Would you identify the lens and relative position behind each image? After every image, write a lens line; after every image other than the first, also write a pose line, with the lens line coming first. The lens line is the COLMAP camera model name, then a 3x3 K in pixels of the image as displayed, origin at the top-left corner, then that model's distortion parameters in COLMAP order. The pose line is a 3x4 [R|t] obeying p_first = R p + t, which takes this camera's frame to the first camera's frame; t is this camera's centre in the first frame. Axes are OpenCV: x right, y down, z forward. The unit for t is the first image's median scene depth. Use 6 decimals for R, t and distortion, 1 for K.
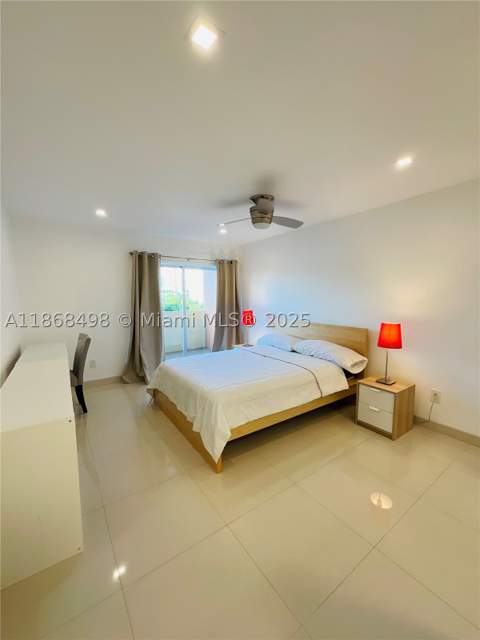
lens RADIAL K [[259.5, 0, 240.0], [0, 259.5, 320.0], [0, 0, 1]] dist [-0.003529, 0.000549]
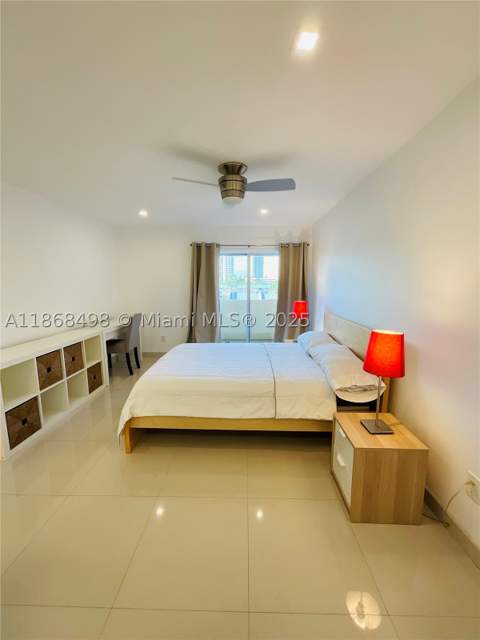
lens RADIAL K [[245.9, 0, 240.0], [0, 245.9, 320.0], [0, 0, 1]] dist [-0.000138, 0.000063]
pose [[0.808581, 0.093122, -0.580969, 0.403093], [-0.060795, 0.995334, 0.074926, -0.022381], [0.585236, -0.025264, 0.810469, 0.239773]]
